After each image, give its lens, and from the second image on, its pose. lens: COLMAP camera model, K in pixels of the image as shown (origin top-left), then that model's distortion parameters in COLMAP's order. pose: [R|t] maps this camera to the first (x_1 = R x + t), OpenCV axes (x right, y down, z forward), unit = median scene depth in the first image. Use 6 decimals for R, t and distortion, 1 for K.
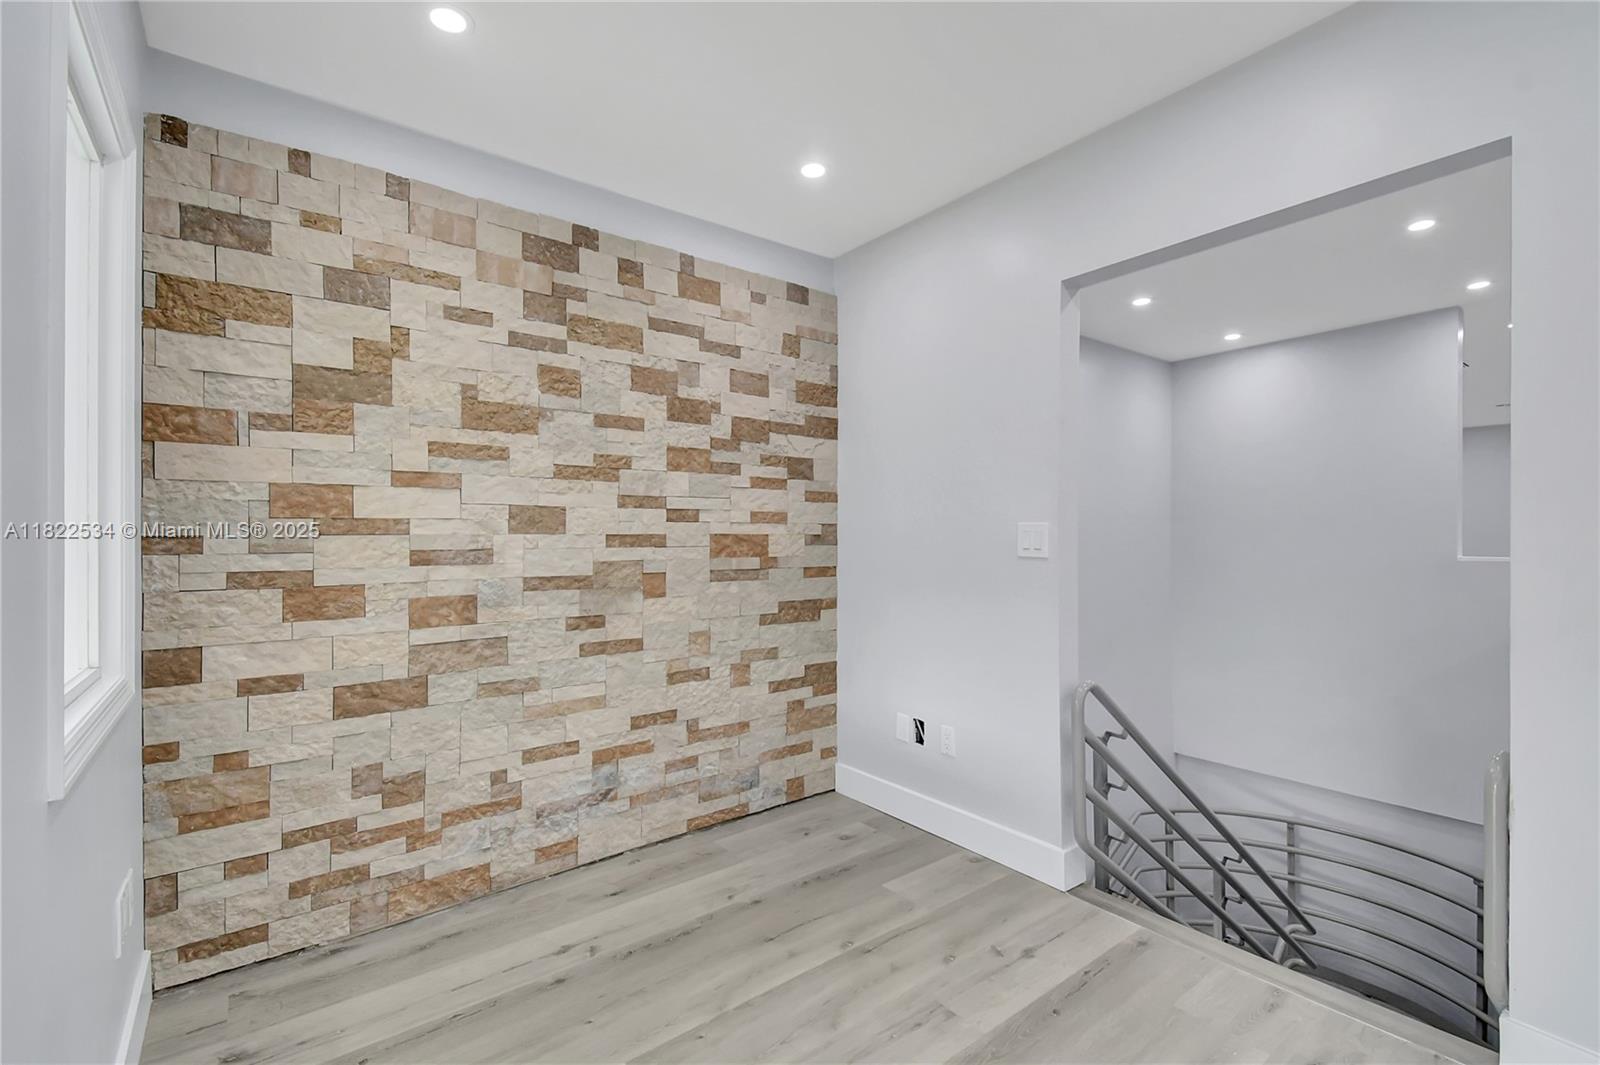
lens RADIAL K [[709.0, 0, 816.1], [0, 709.0, 535.0], [0, 0, 1]] dist [0.027919, -0.010414]
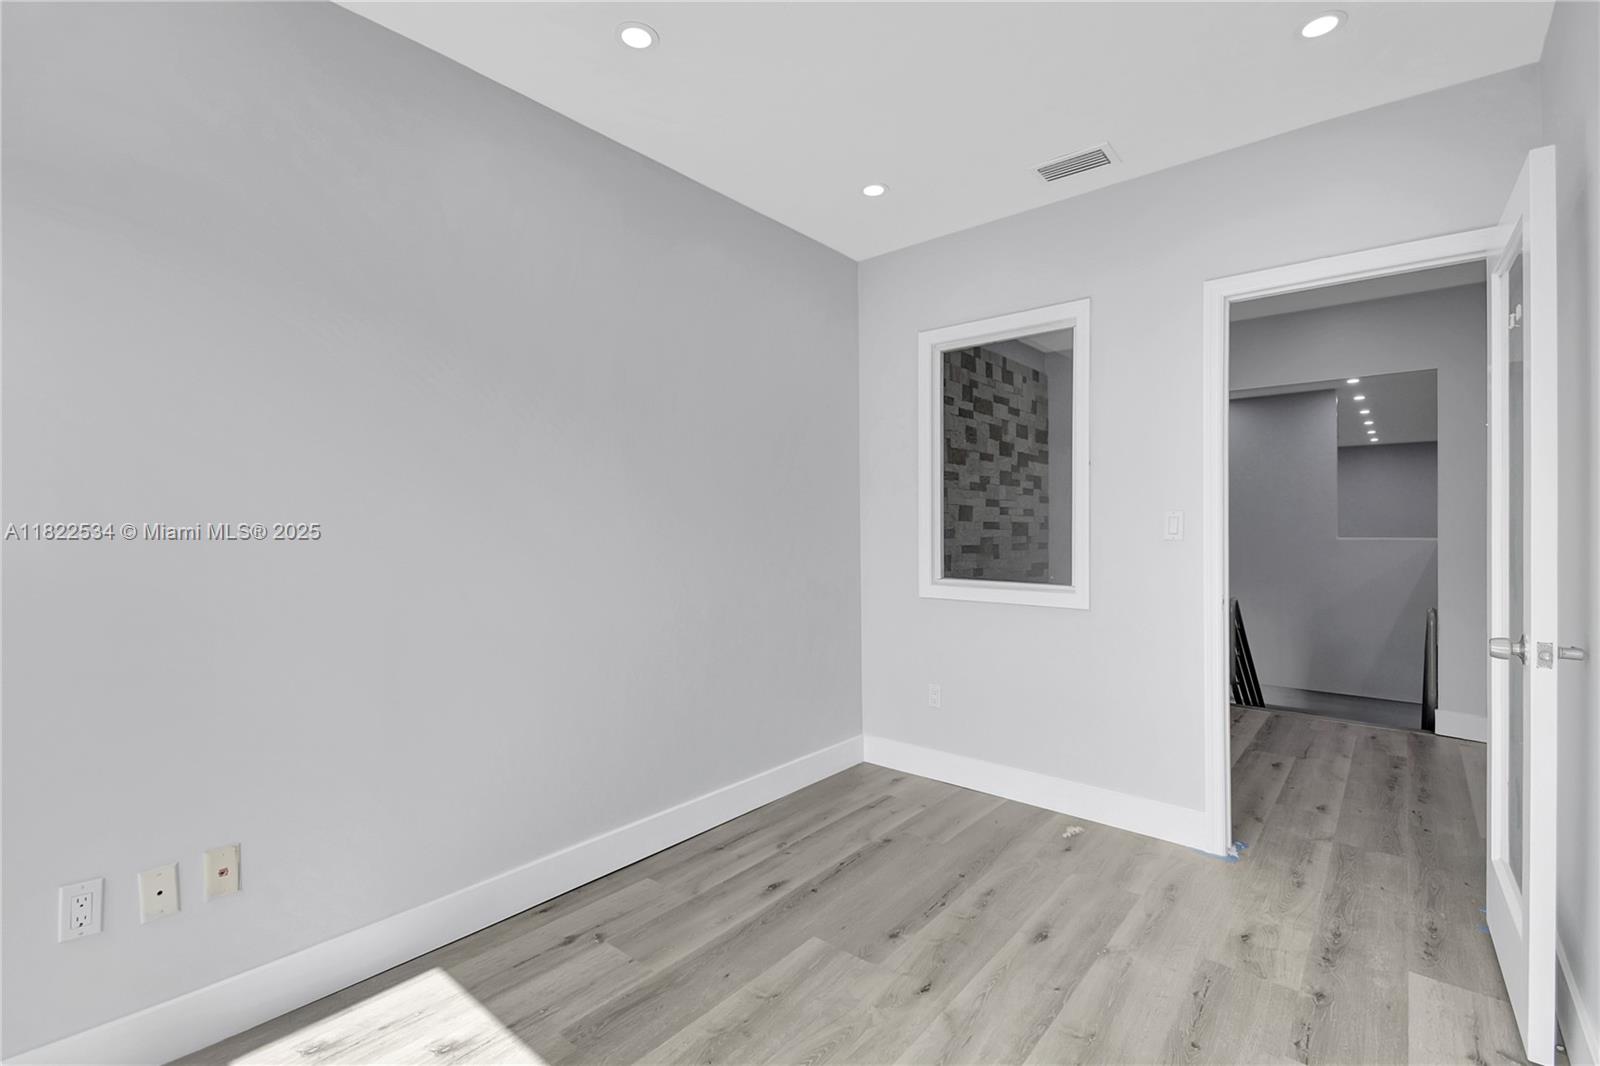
lens RADIAL K [[725.7, 0, 800.6], [0, 725.7, 530.7], [0, 0, 1]] dist [0.000188, -0.008022]
pose [[0.979931, 0.000289, 0.199339, -1.081679], [-0.001127, 0.999991, 0.004091, 0.013782], [-0.199336, -0.004234, 0.979922, -0.643820]]
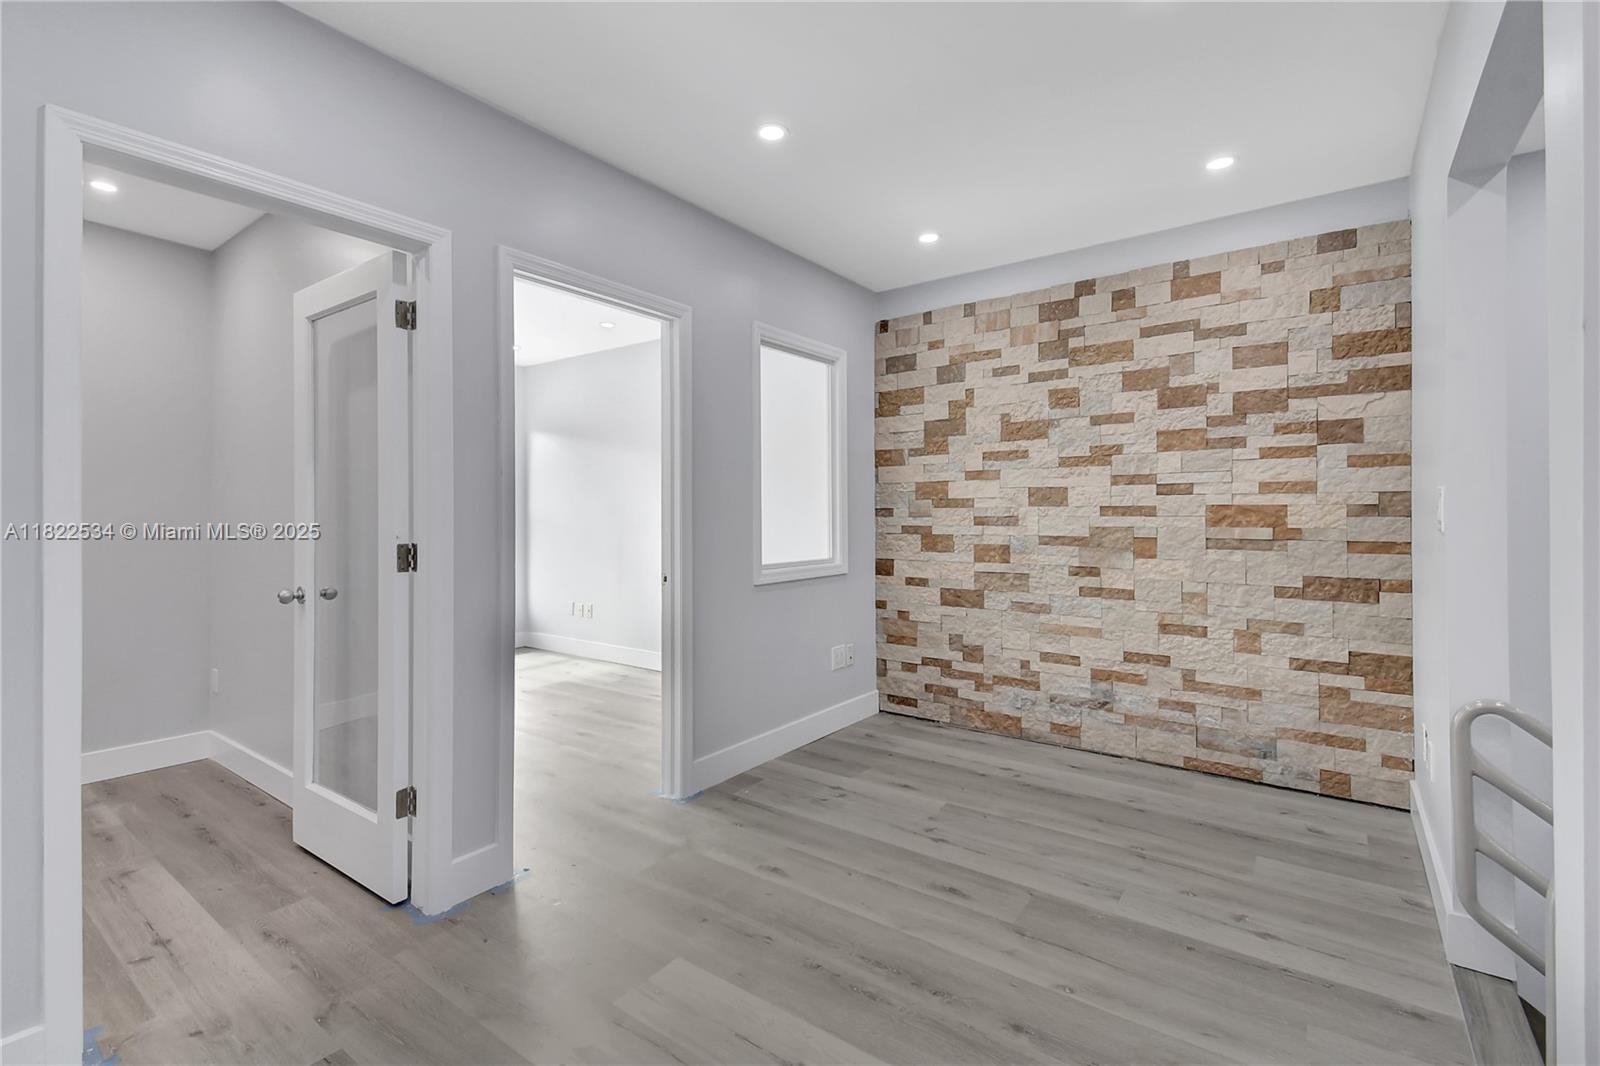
lens RADIAL K [[713.5, 0, 782.1], [0, 713.5, 505.5], [0, 0, 1]] dist [0.044043, -0.025571]
pose [[0.250275, -0.010476, -0.968118, 0.842837], [0.002029, 0.999945, -0.010296, 0.010291], [0.968173, 0.000612, 0.250282, 0.097227]]
